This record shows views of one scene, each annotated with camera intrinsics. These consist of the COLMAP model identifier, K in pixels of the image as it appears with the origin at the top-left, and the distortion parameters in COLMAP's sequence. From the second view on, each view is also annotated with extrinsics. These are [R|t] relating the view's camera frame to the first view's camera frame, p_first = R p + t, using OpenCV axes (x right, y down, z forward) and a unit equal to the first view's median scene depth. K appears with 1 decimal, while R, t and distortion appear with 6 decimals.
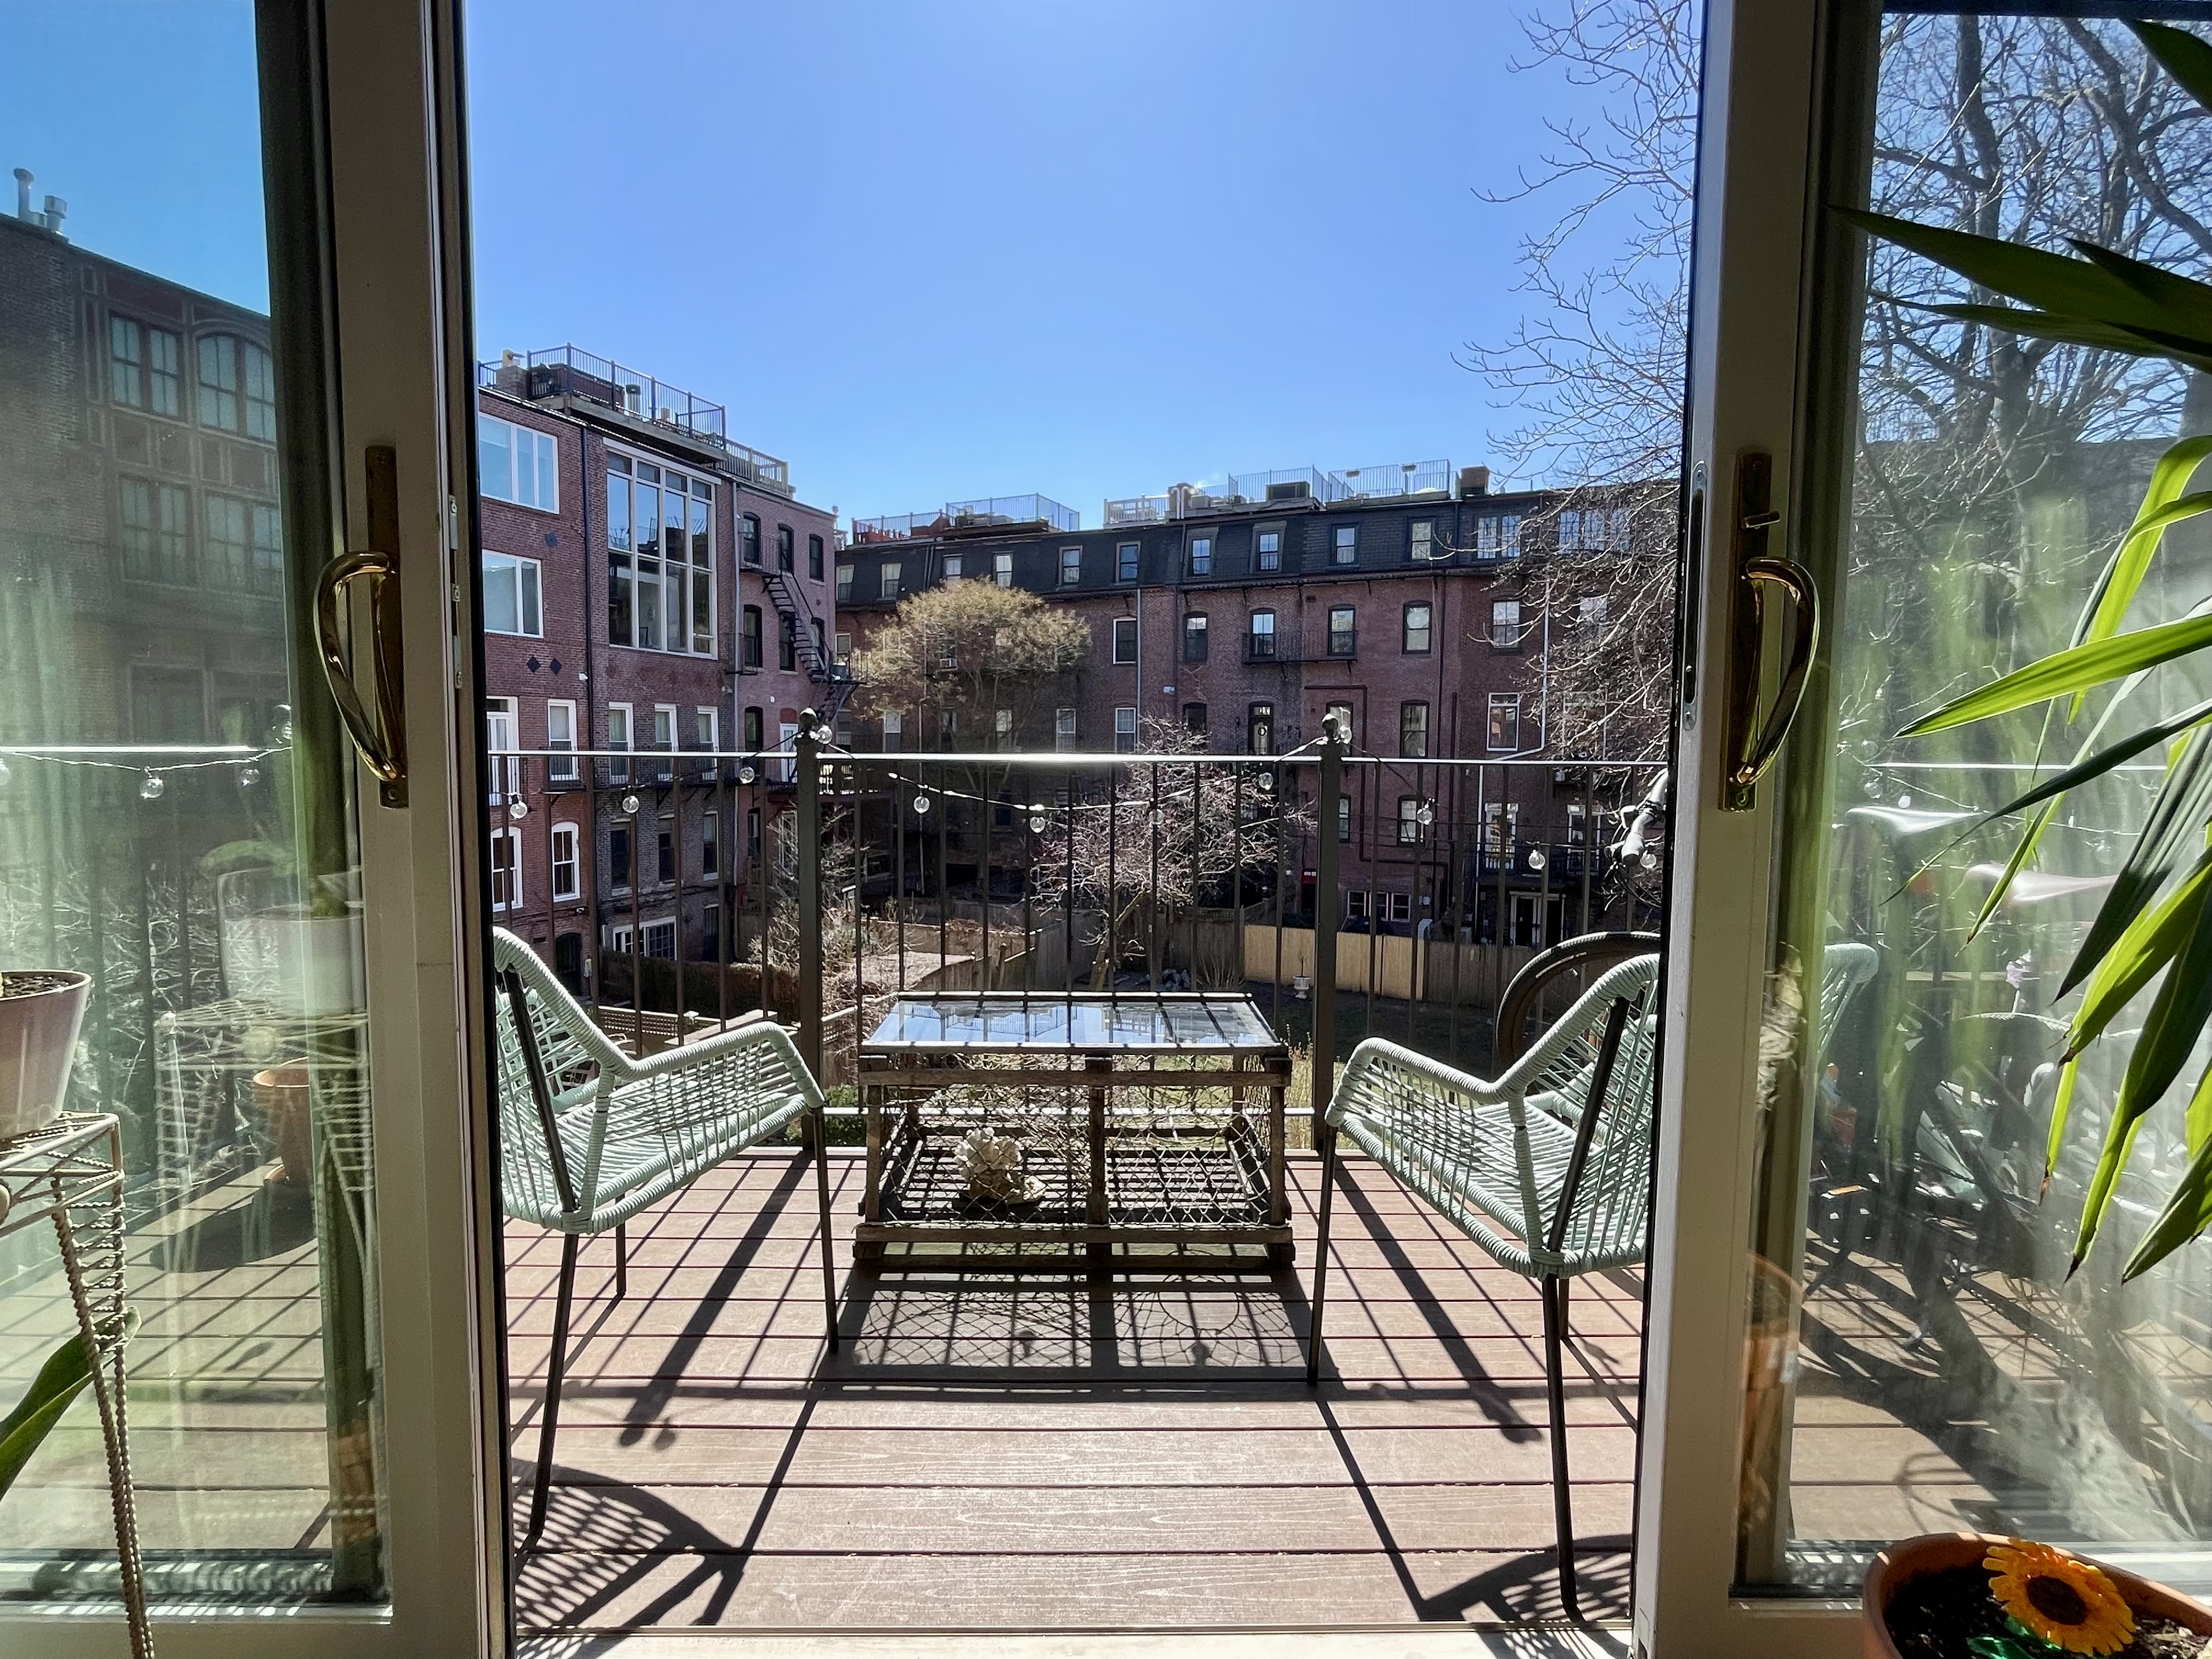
lens RADIAL K [[1088.1, 0, 1063.9], [0, 1088.1, 832.0], [0, 0, 1]] dist [-0.001439, 0.000052]
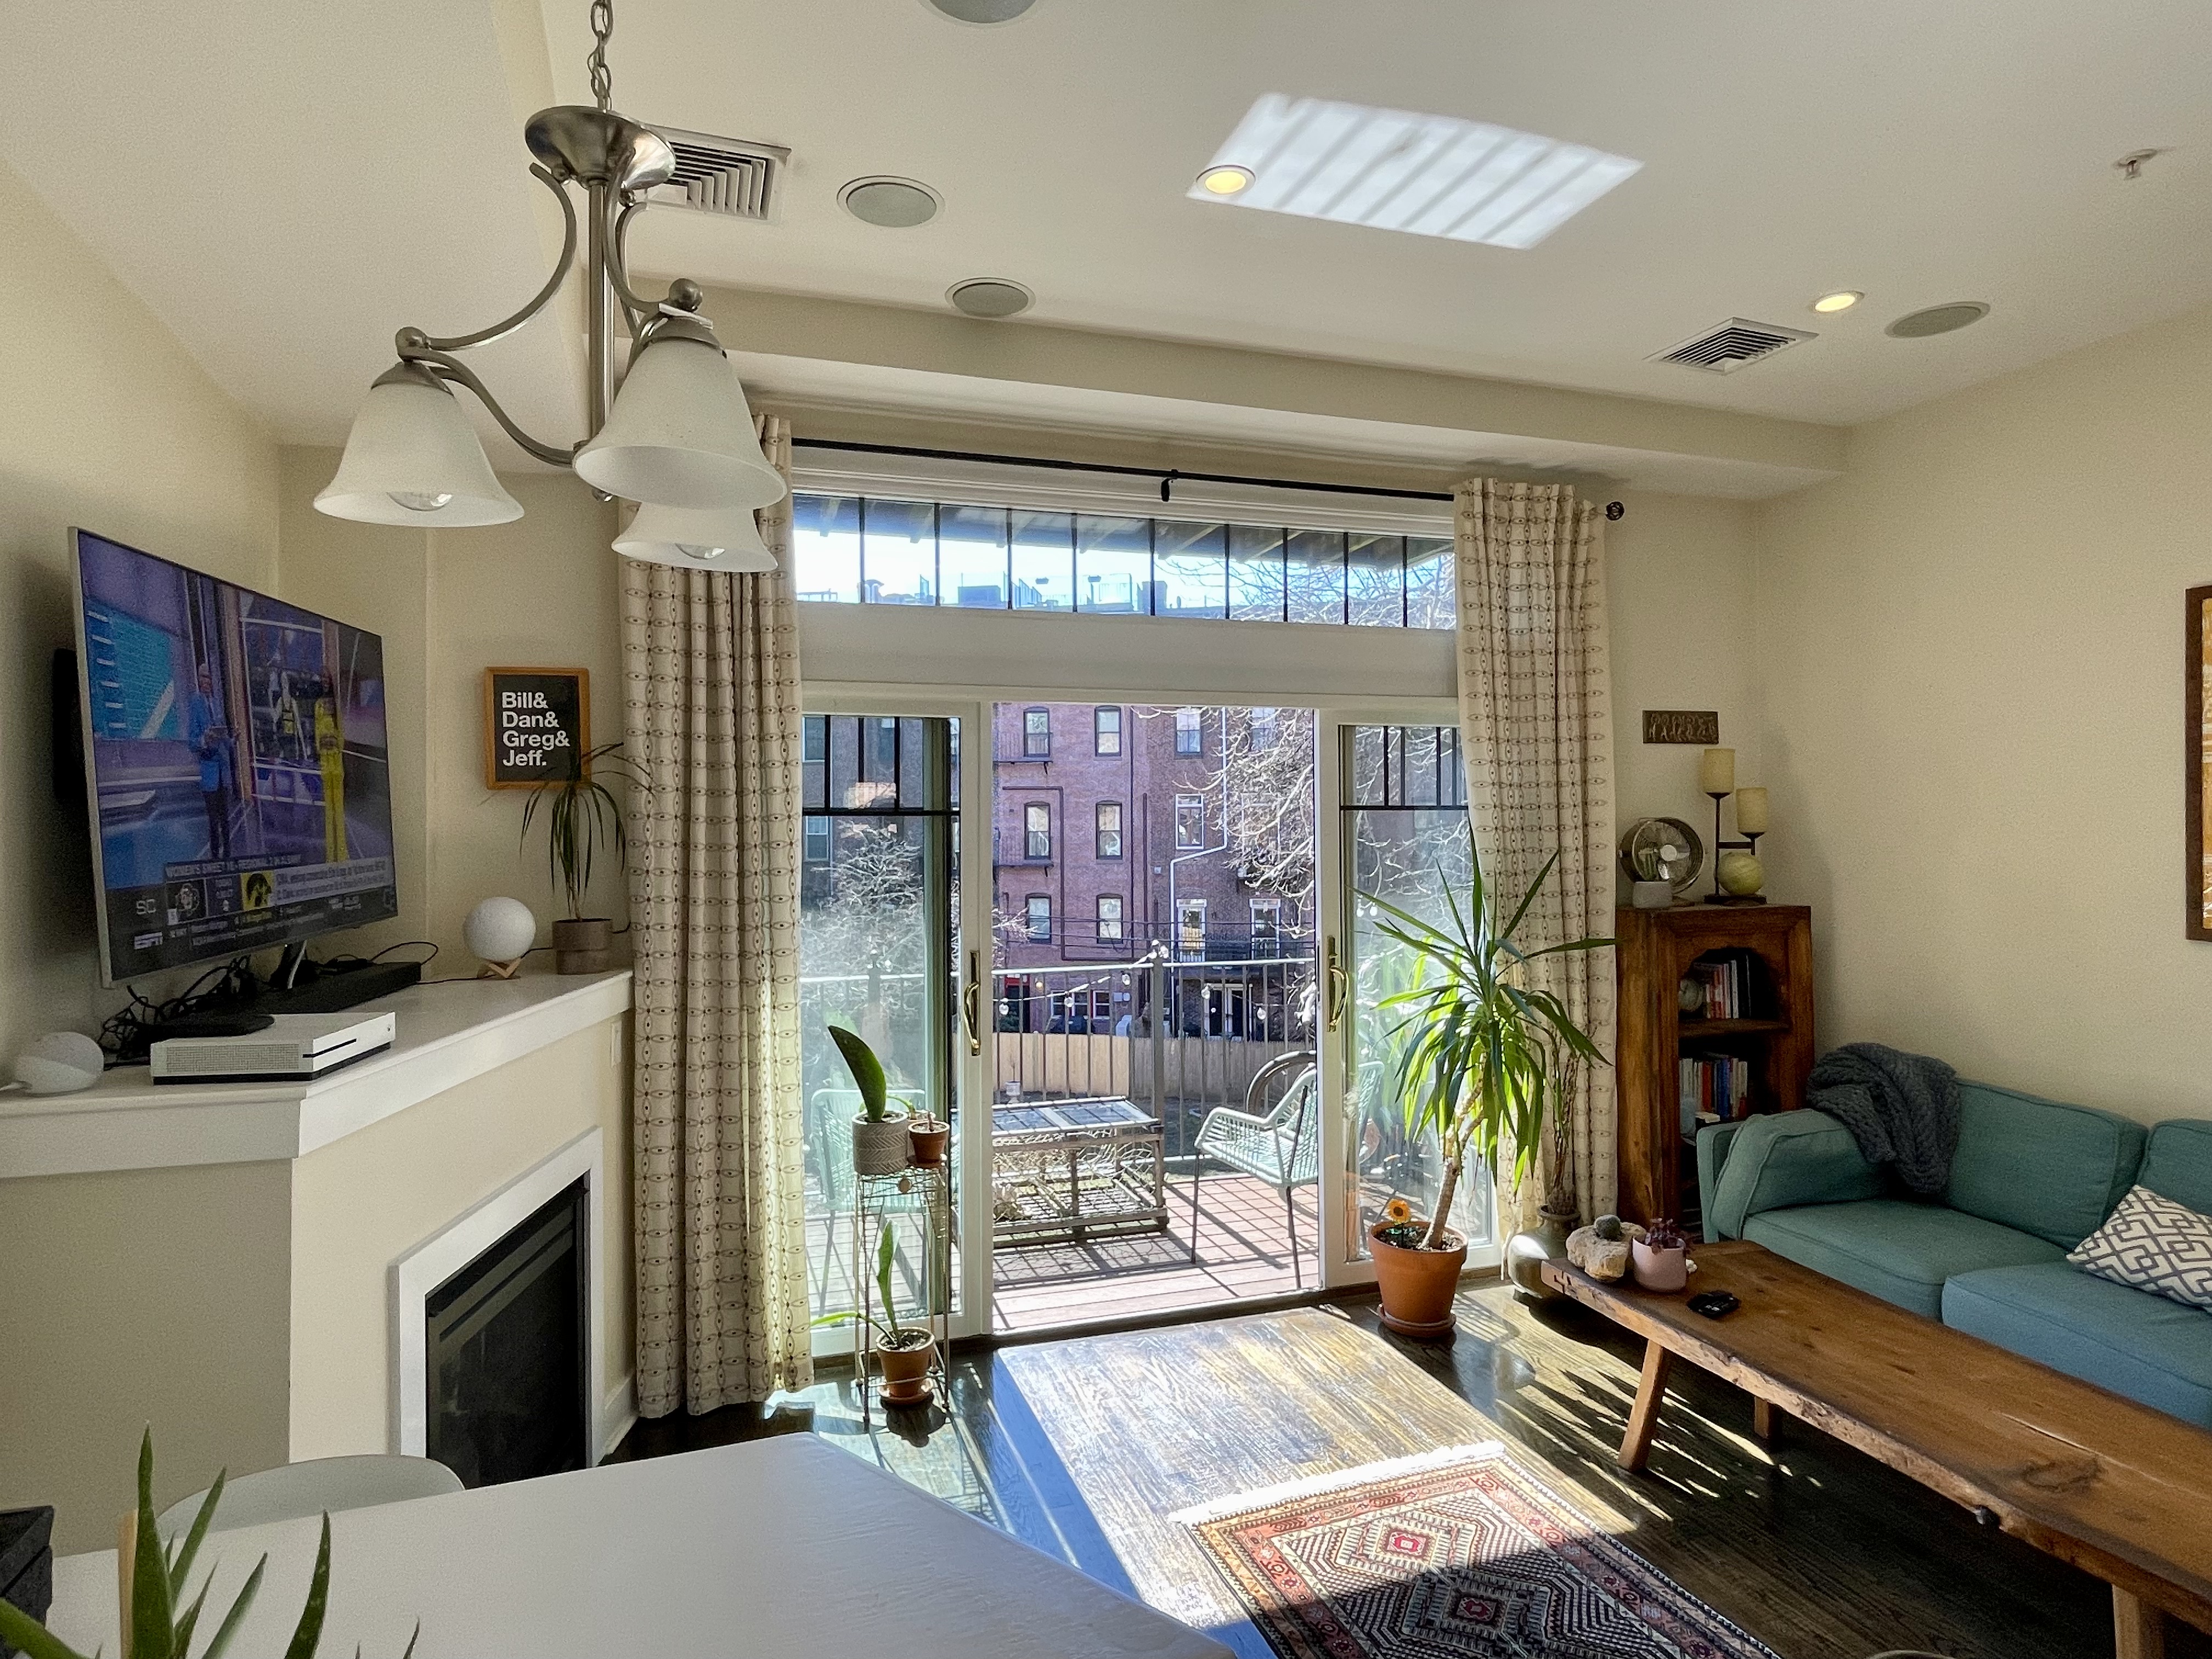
lens RADIAL K [[1171.9, 0, 1106.0], [0, 1171.9, 829.5], [0, 0, 1]] dist [0.001476, 0.000051]
pose [[0.950478, -0.013010, 0.310521, -0.568382], [0.039353, 0.996119, -0.078723, -0.172183], [-0.308292, 0.087044, 0.947301, -1.095734]]
